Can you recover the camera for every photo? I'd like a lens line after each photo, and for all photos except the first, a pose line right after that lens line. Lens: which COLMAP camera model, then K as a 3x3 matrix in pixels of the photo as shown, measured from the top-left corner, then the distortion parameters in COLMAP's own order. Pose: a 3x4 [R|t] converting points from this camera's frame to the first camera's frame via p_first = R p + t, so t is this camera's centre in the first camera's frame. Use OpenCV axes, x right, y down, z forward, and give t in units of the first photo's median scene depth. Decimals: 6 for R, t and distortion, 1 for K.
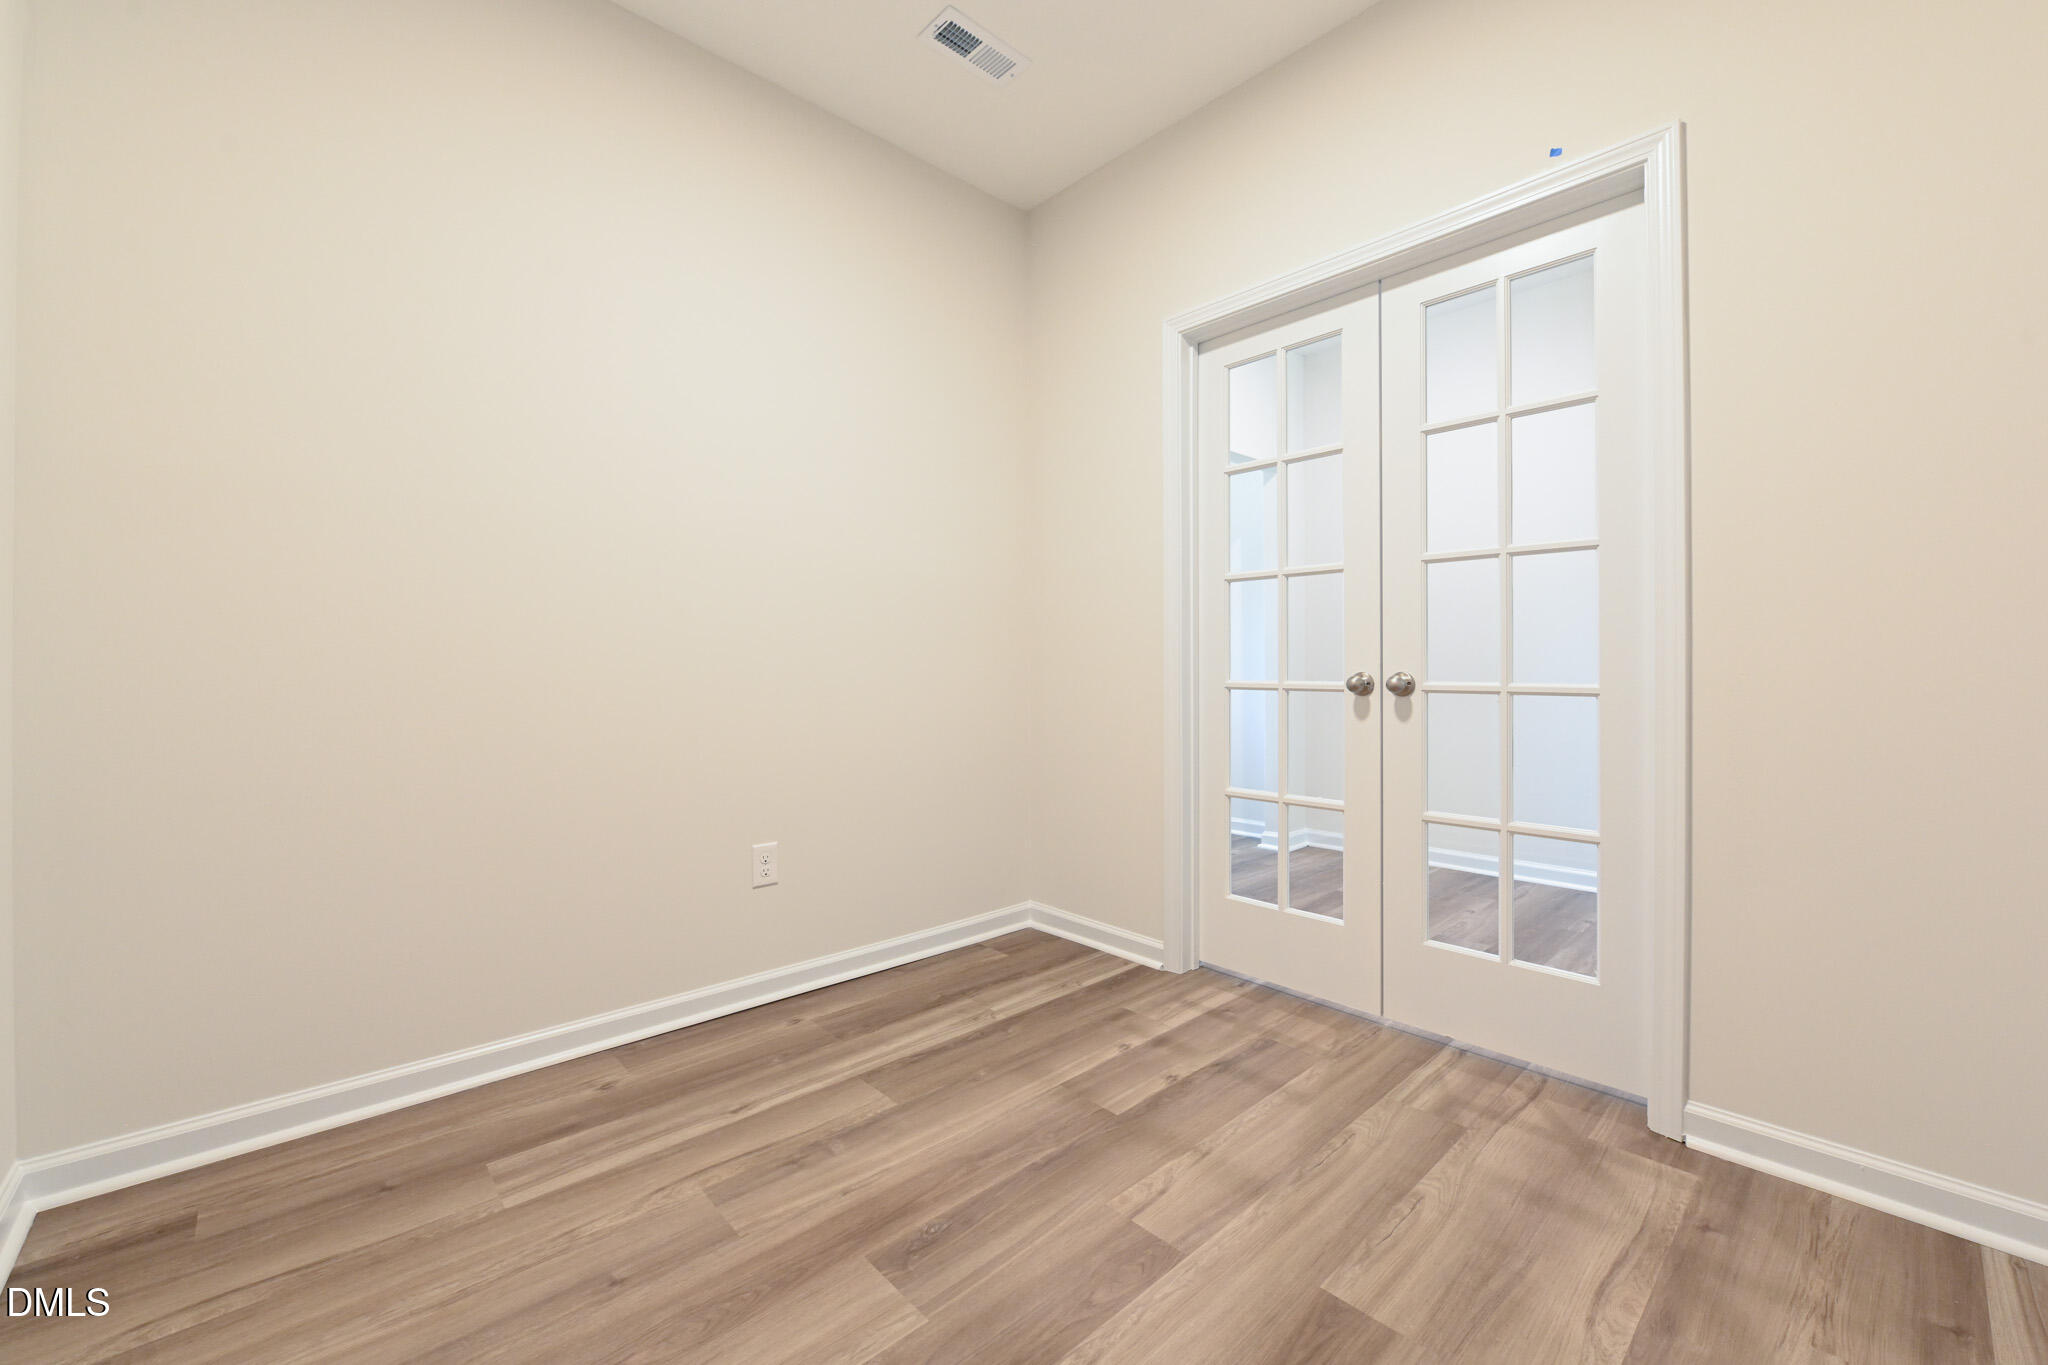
lens RADIAL K [[818.1, 0, 1018.6], [0, 818.1, 669.4], [0, 0, 1]] dist [-0.008440, 0.000109]
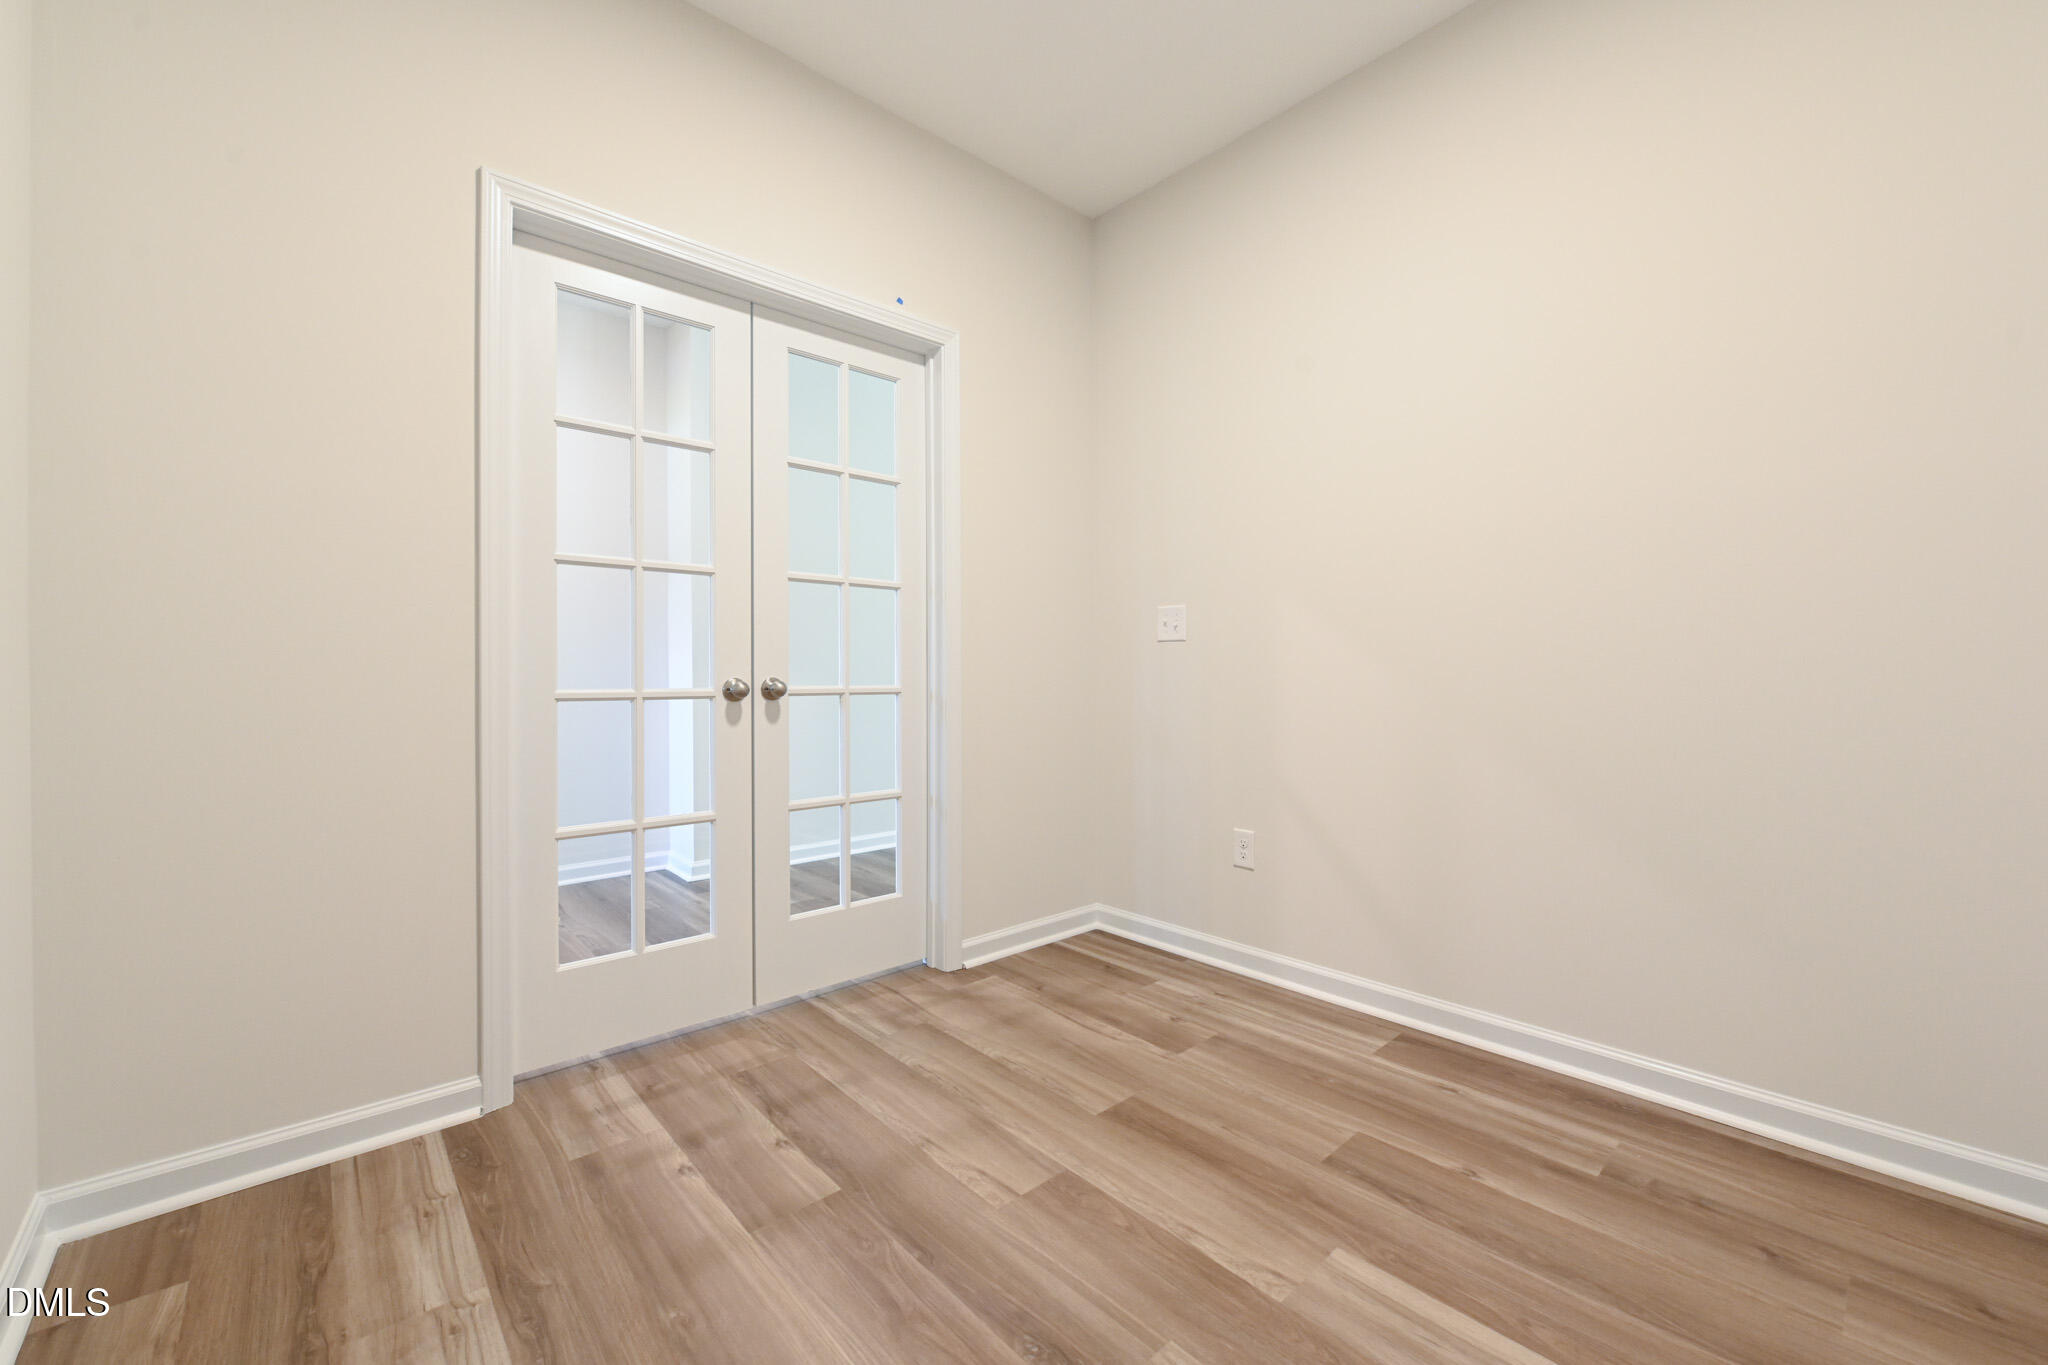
lens RADIAL K [[818.1, 0, 1018.8], [0, 818.1, 683.3], [0, 0, 1]] dist [-0.008440, 0.000109]
pose [[0.008334, -0.007898, 0.999934, -0.656452], [0.005037, 0.999956, 0.007856, 0.003270], [-0.999953, 0.004971, 0.008373, 0.713130]]
